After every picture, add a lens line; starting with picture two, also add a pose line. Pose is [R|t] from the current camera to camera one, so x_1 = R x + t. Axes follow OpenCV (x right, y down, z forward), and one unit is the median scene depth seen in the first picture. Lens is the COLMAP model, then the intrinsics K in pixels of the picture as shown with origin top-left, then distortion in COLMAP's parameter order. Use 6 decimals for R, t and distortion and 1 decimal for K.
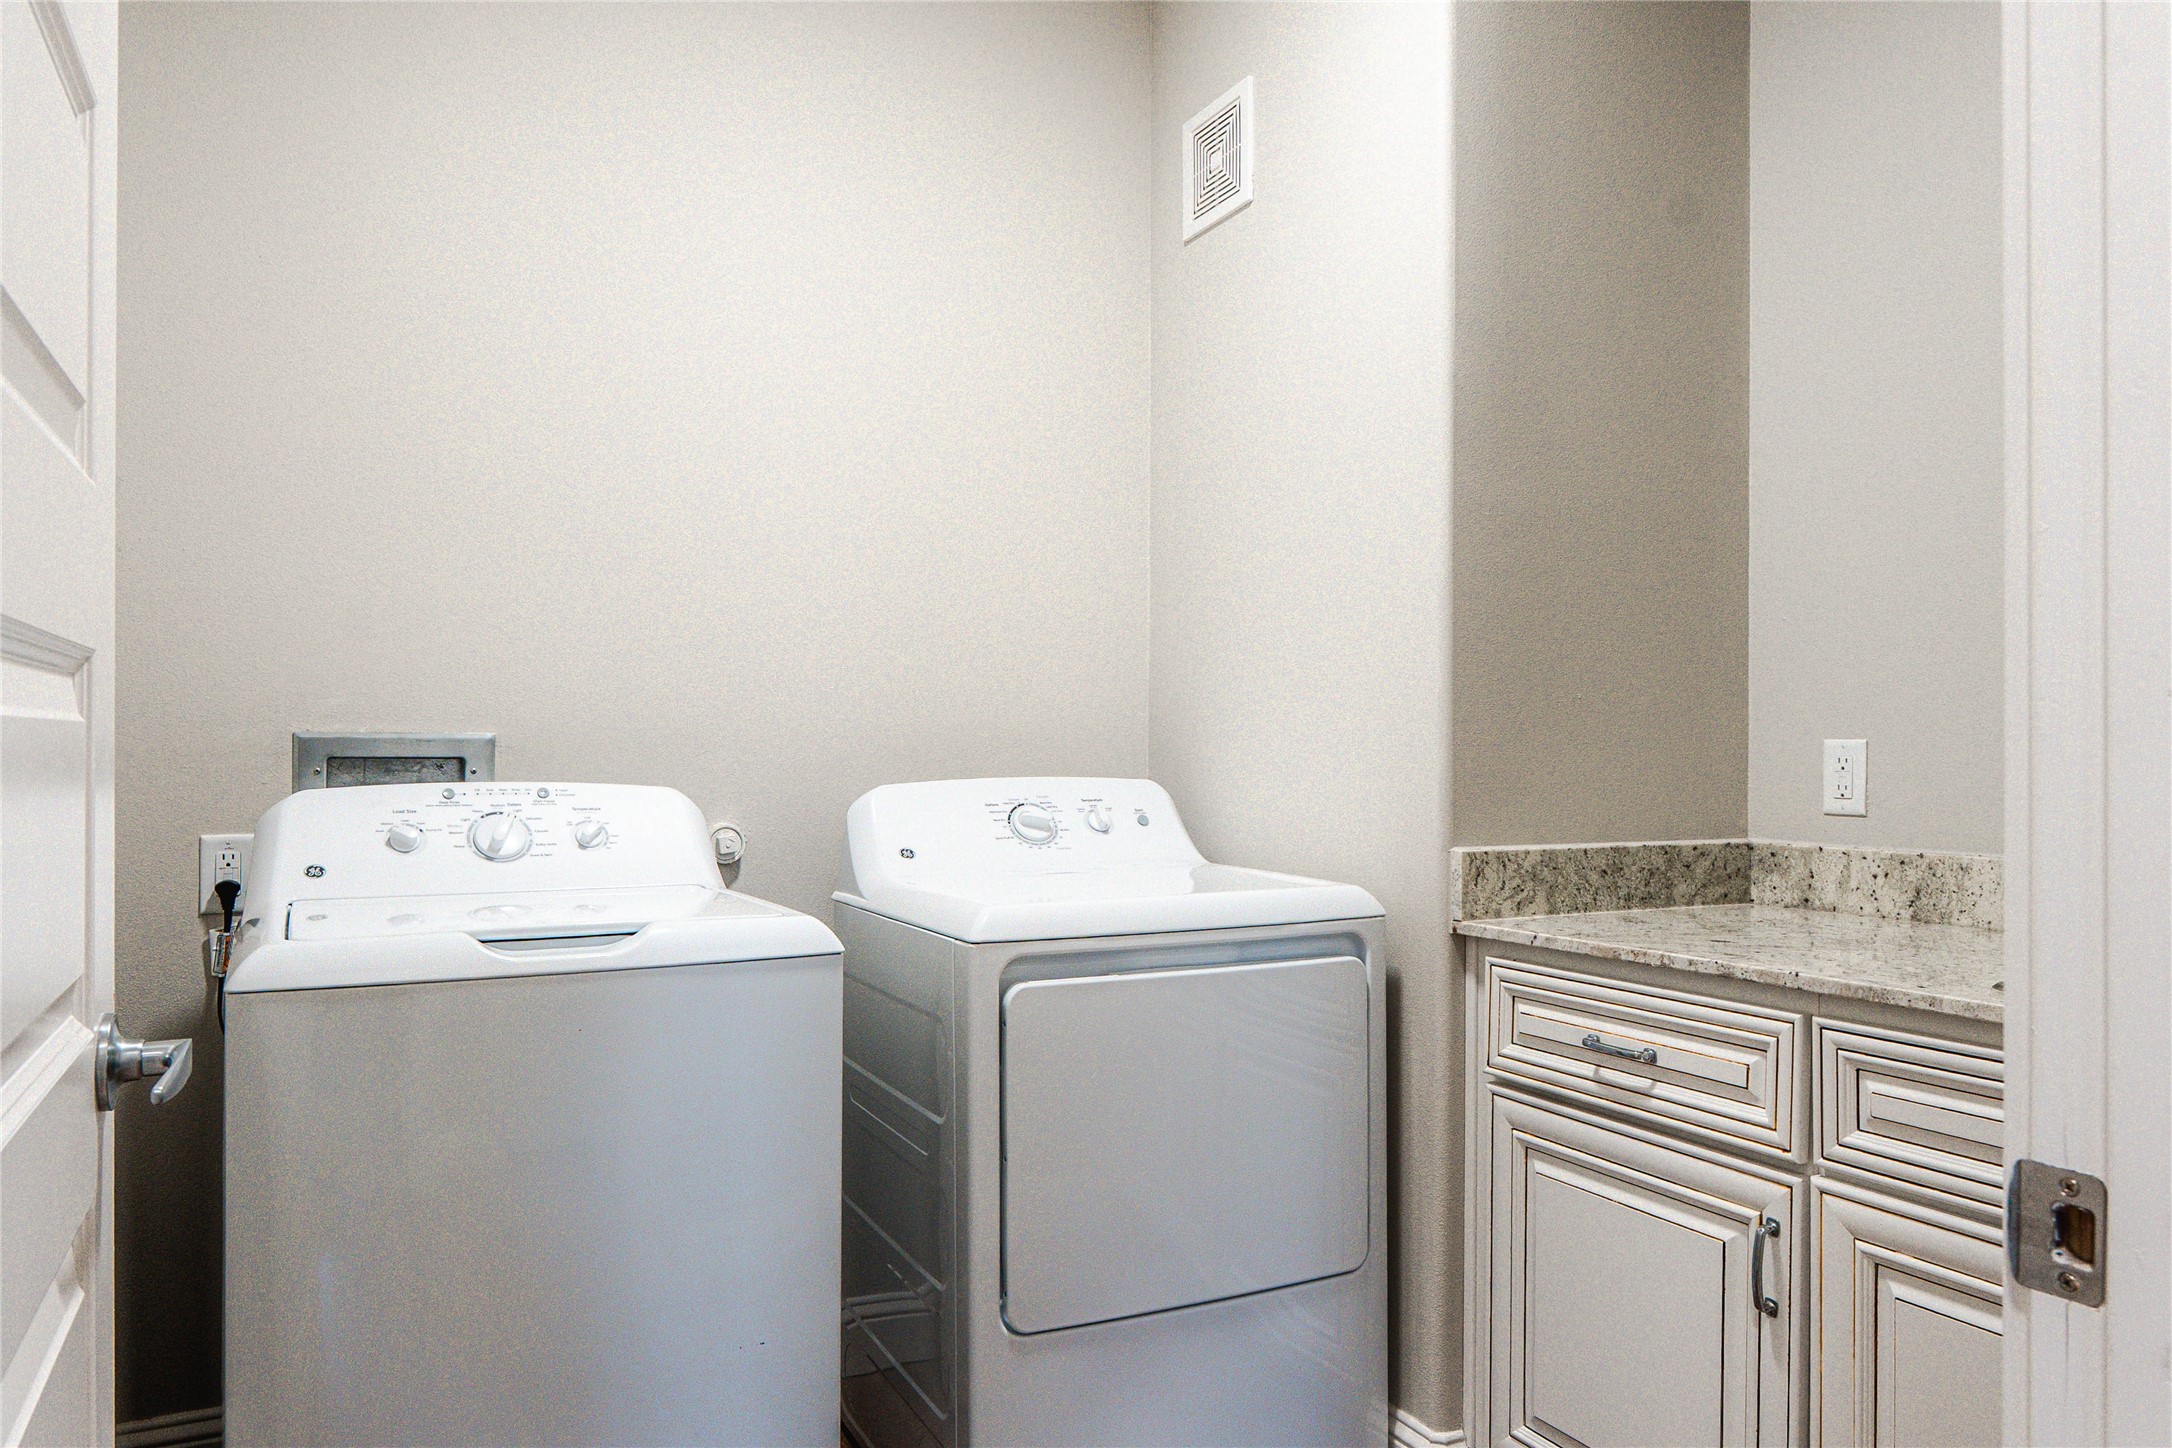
lens RADIAL K [[1494.7, 0, 1082.5], [0, 1494.7, 739.5], [0, 0, 1]] dist [-0.000842, -0.000478]
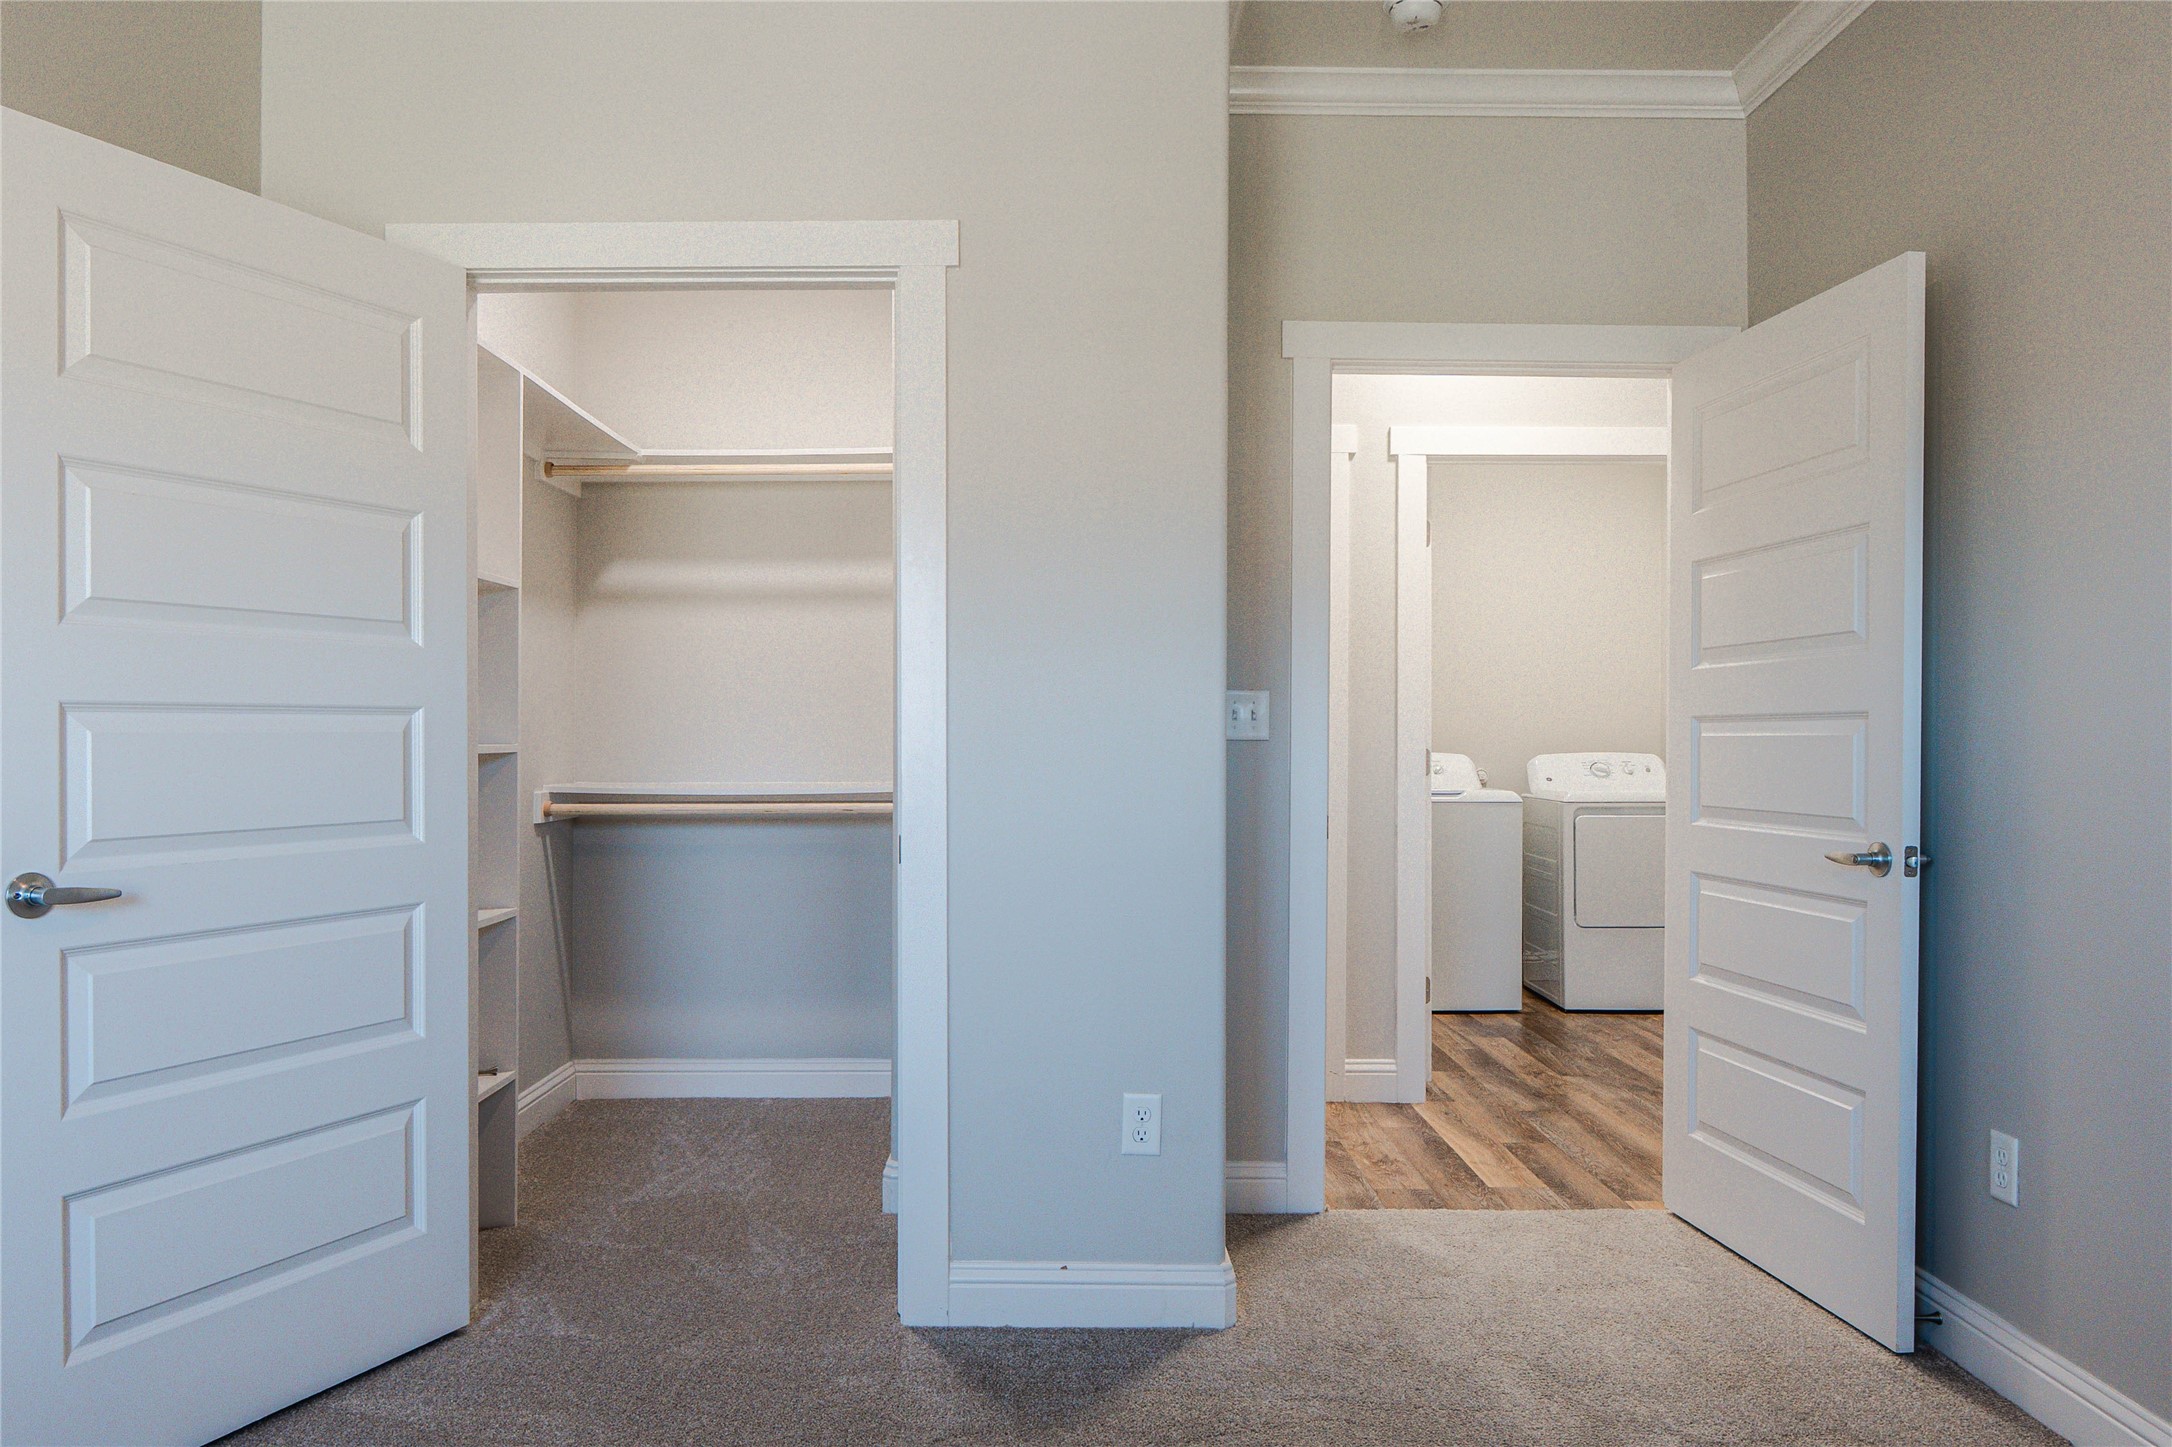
lens RADIAL K [[1494.7, 0, 1082.5], [0, 1494.7, 739.0], [0, 0, 1]] dist [-0.000842, -0.000478]
pose [[0.894593, 0.004694, -0.446857, 0.345629], [-0.003451, 0.999988, 0.003595, -0.004280], [0.446868, -0.001674, 0.894598, -1.853750]]
